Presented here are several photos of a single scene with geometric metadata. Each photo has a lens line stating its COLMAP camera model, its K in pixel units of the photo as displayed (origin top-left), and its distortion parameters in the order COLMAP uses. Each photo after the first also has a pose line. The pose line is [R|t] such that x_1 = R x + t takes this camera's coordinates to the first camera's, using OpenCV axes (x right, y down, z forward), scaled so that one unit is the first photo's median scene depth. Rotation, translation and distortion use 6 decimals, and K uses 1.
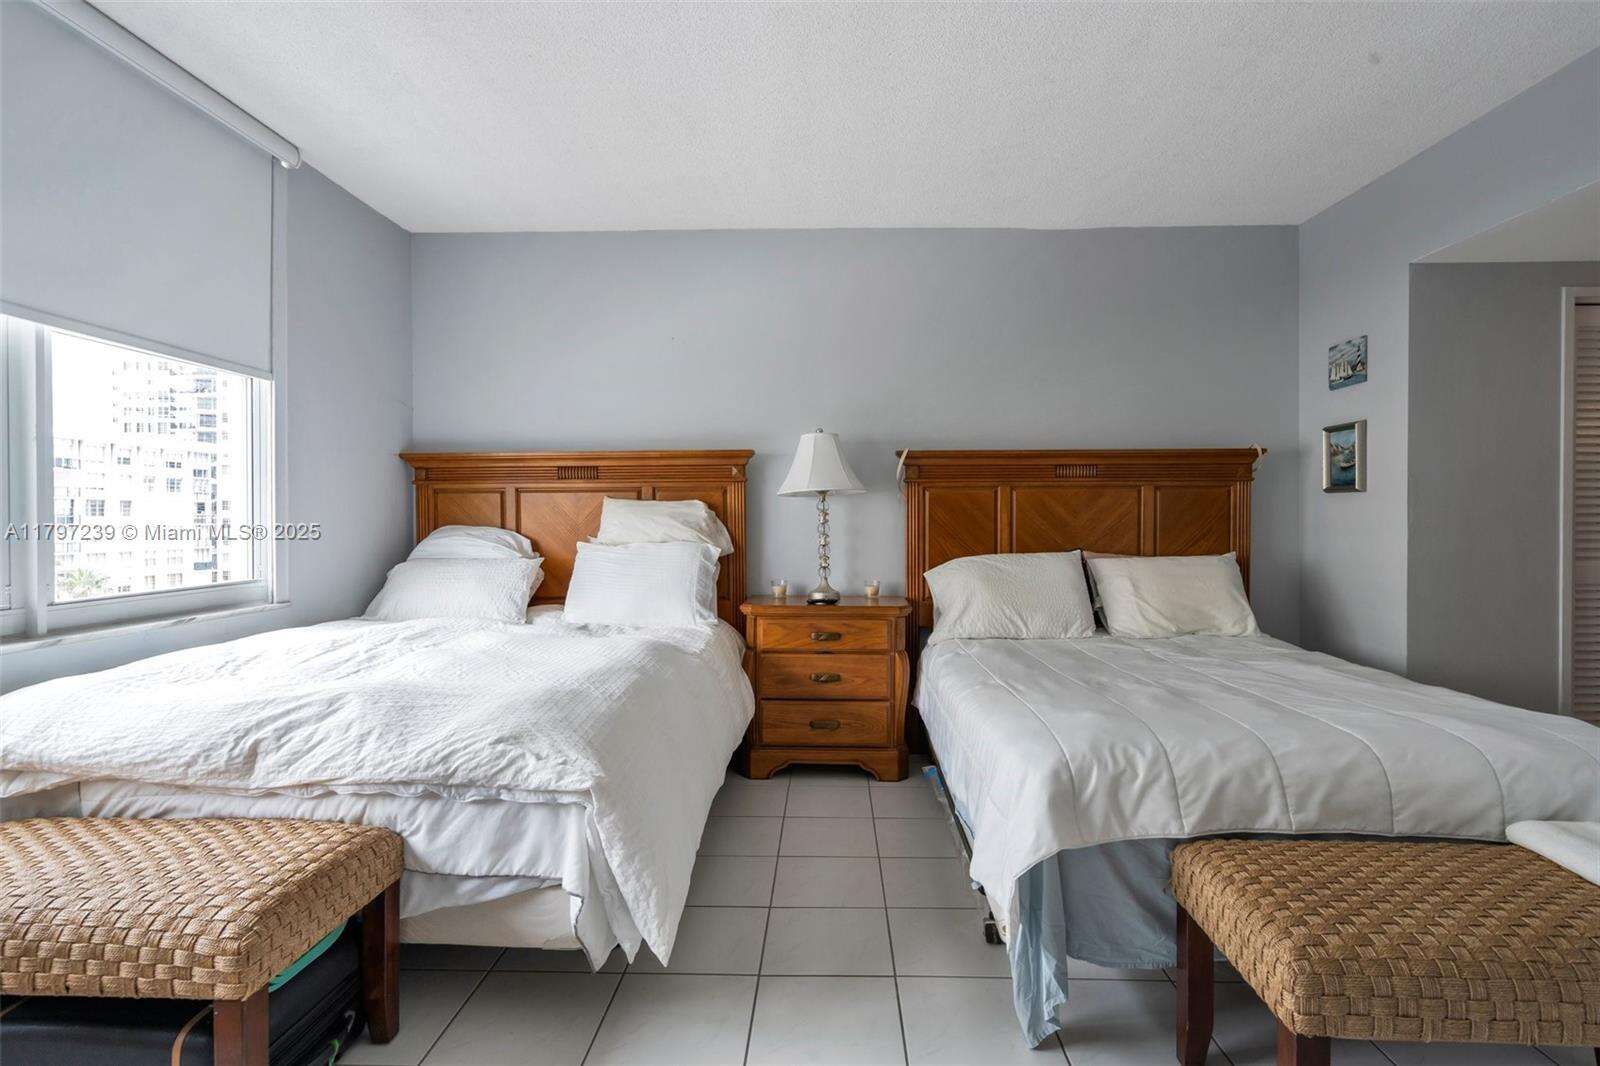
lens RADIAL K [[789.0, 0, 812.8], [0, 789.0, 524.2], [0, 0, 1]] dist [0.002298, 0.000766]
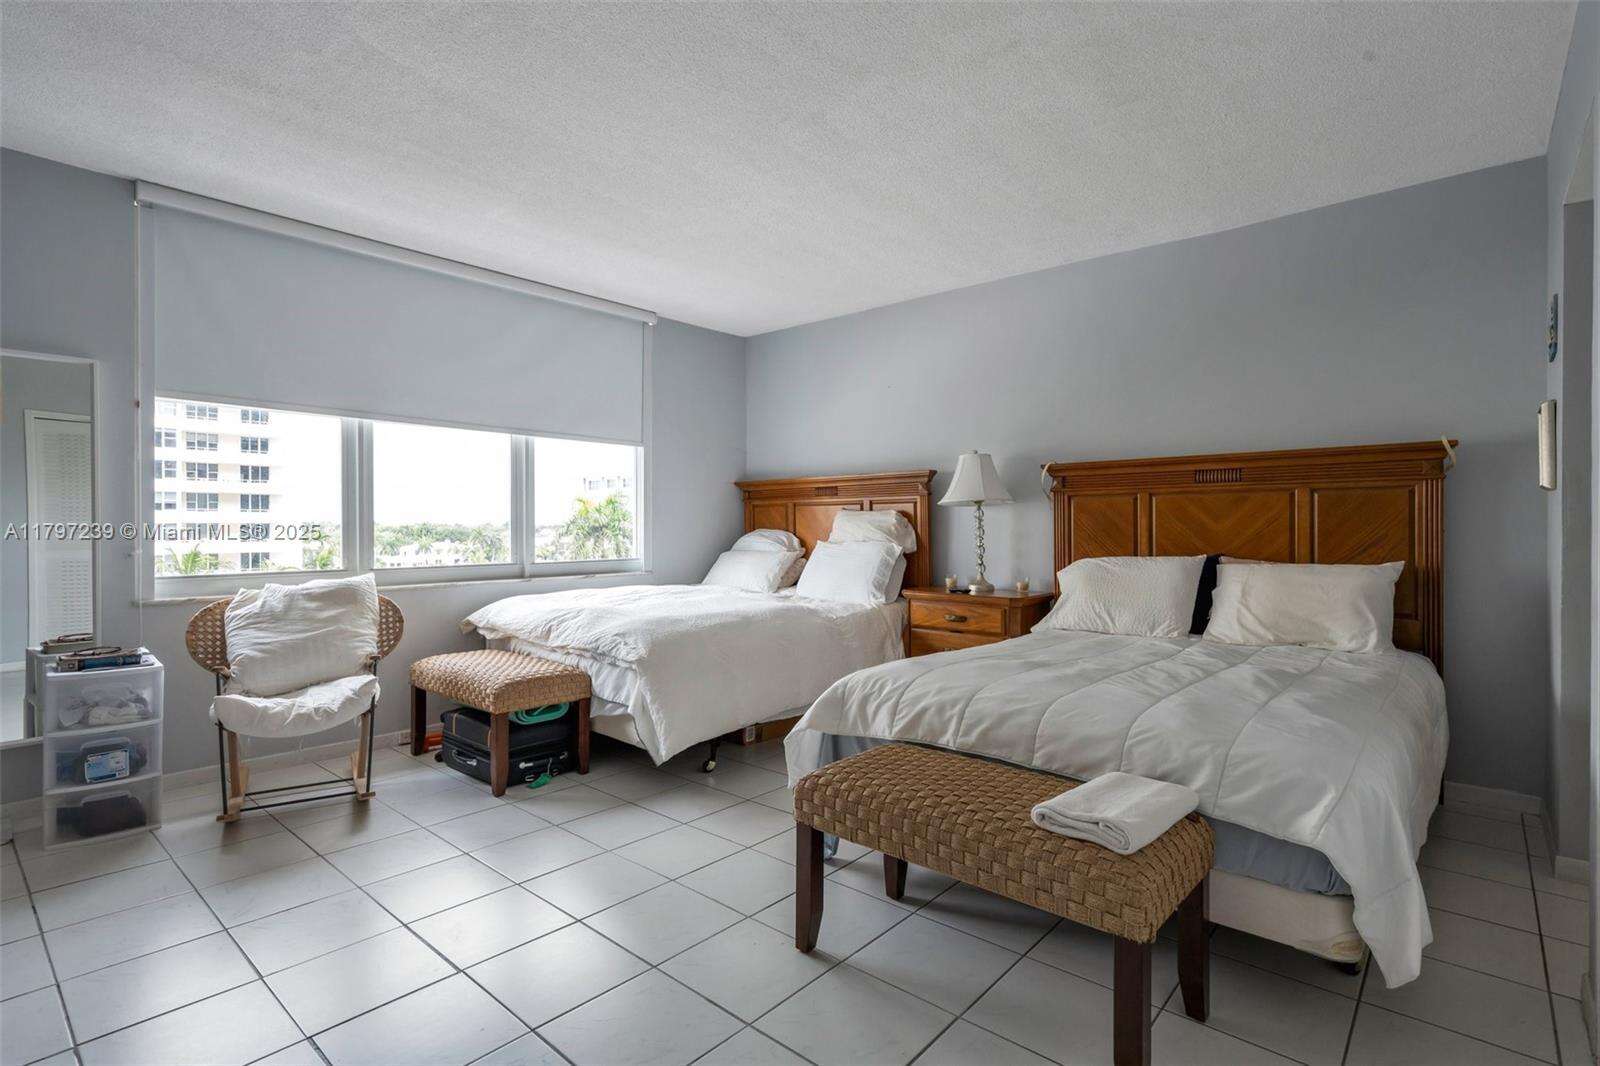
lens RADIAL K [[780.1, 0, 796.7], [0, 780.1, 533.4], [0, 0, 1]] dist [0.000045, 0.007086]
pose [[0.764116, 0.006190, -0.645049, 0.630034], [-0.004532, 0.999981, 0.004228, 0.004097], [0.645062, -0.000307, 0.764130, -0.109518]]
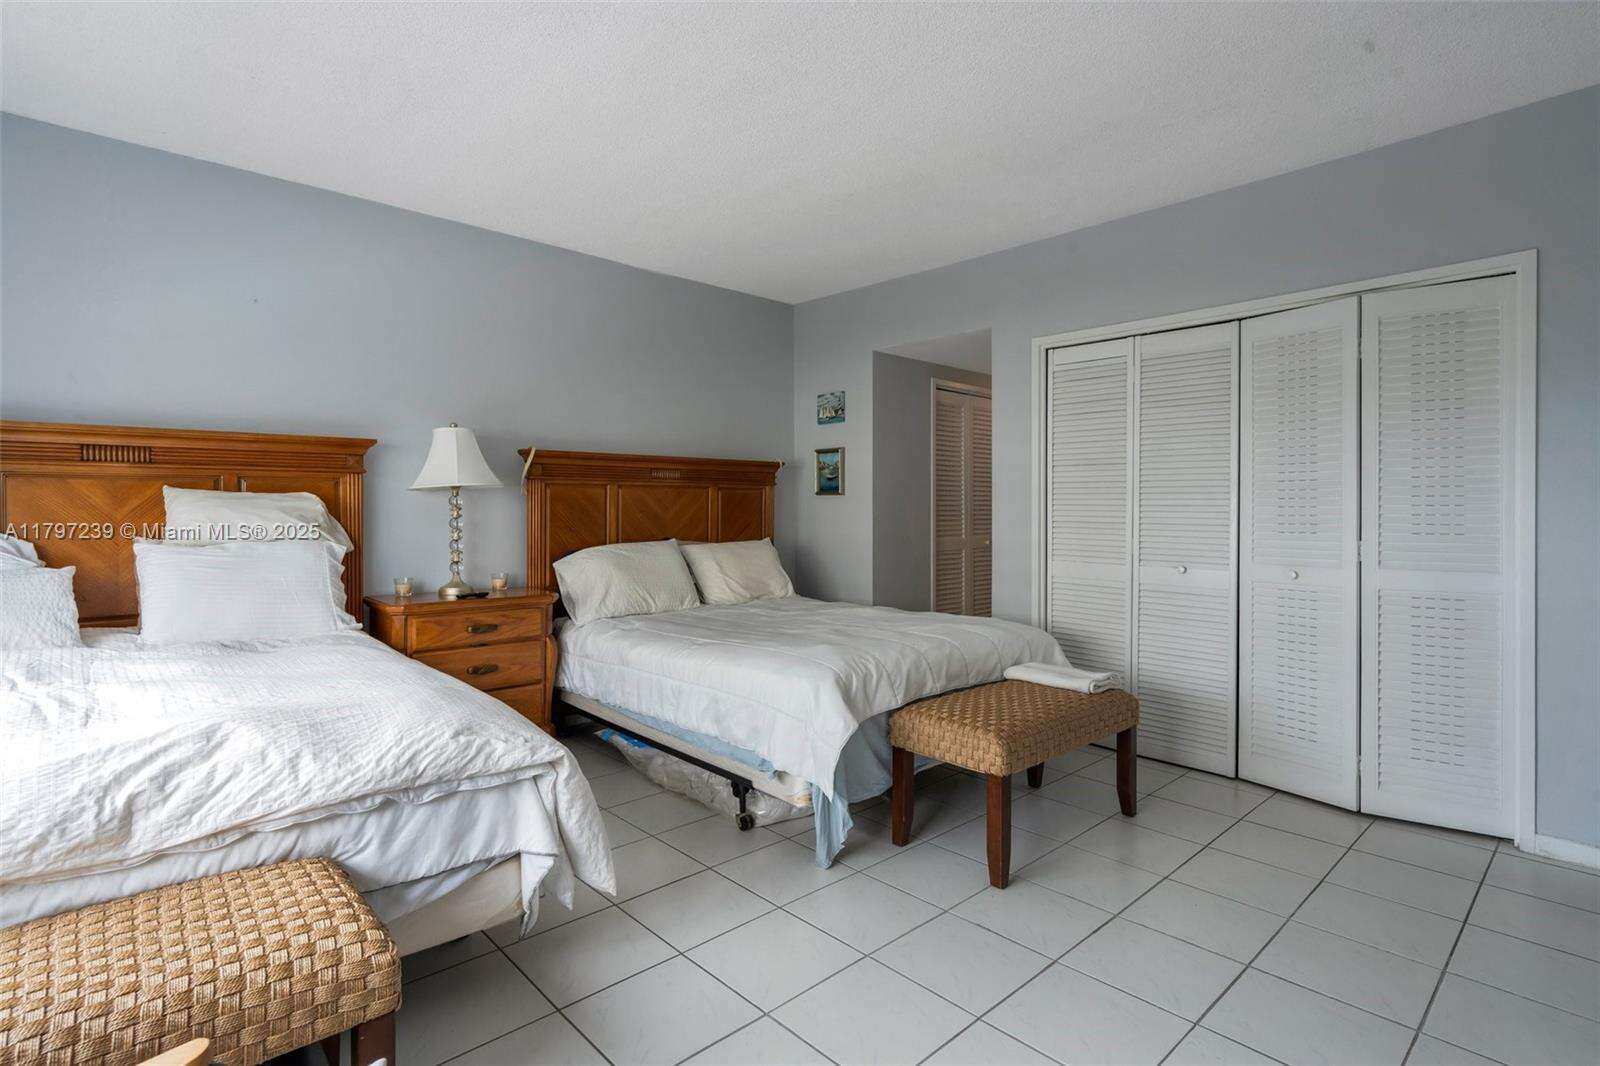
lens RADIAL K [[789.0, 0, 812.8], [0, 789.0, 524.2], [0, 0, 1]] dist [0.002298, 0.000766]
pose [[0.707434, -0.010186, 0.706706, -0.406555], [0.004087, 0.999938, 0.010320, -0.001647], [-0.706768, -0.004412, 0.707432, -0.019353]]
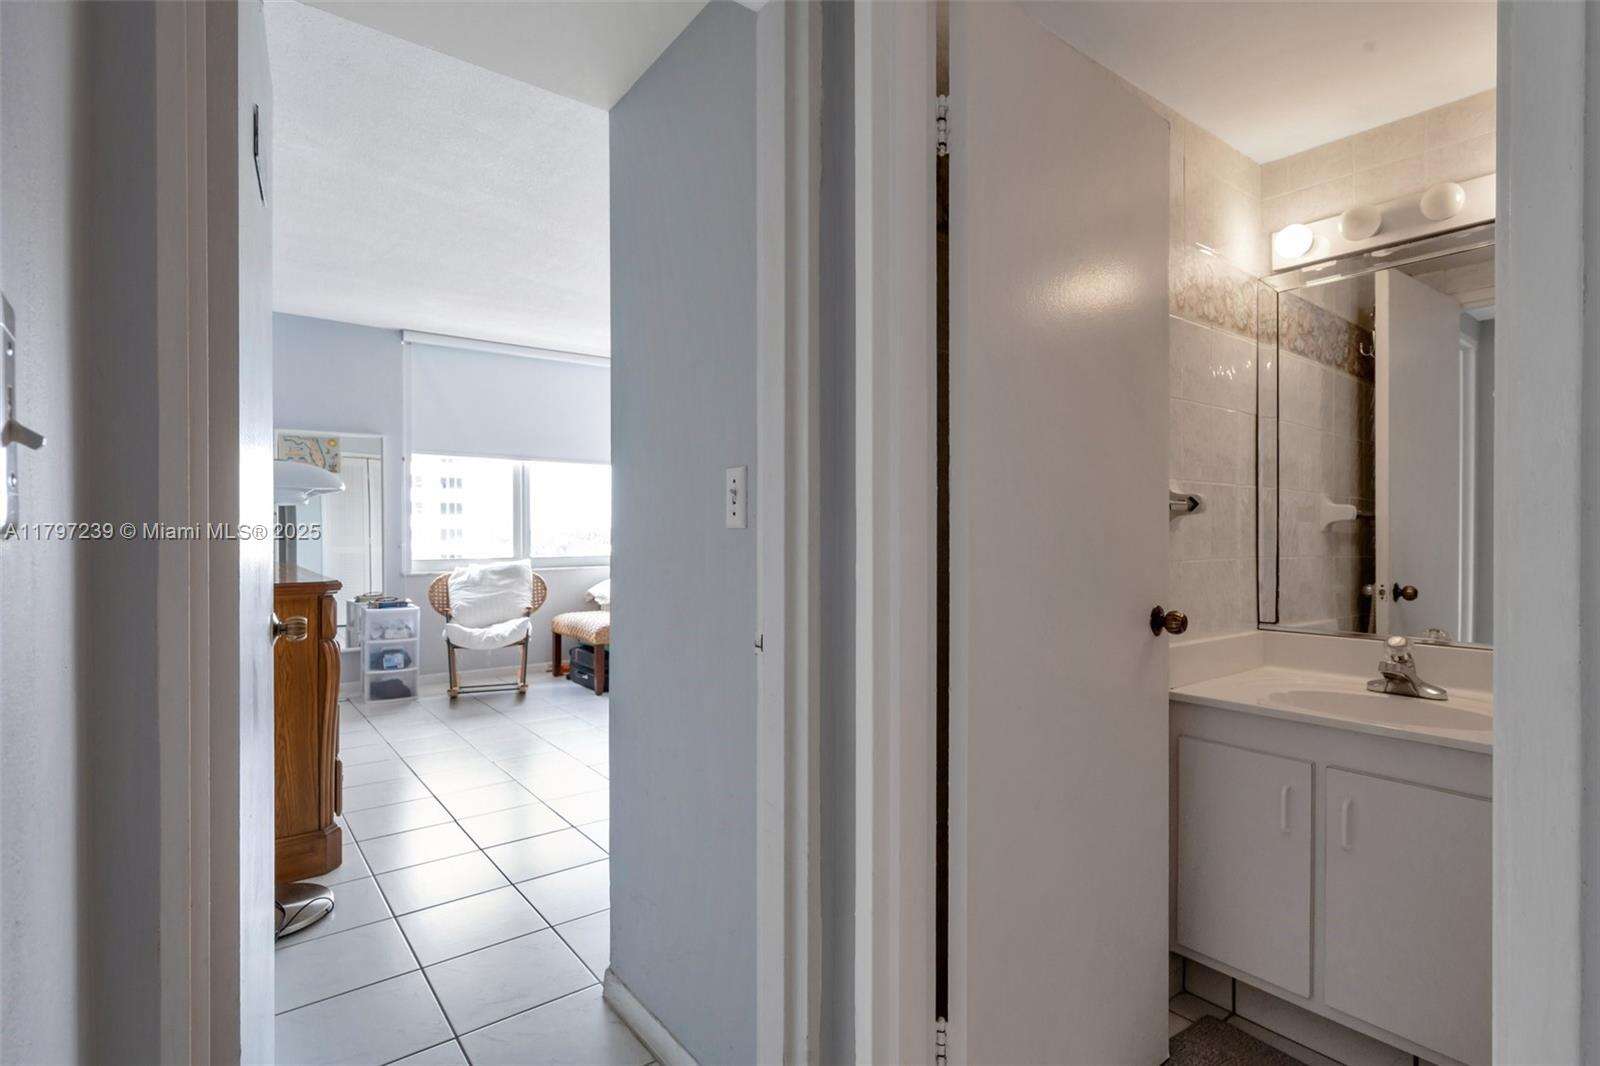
lens RADIAL K [[780.1, 0, 796.7], [0, 780.1, 533.4], [0, 0, 1]] dist [0.000045, 0.007086]
pose [[0.630052, 0.002772, -0.776548, 1.134693], [-0.003776, 0.999993, 0.000507, 0.005811], [0.776544, 0.002612, 0.630058, -0.270963]]
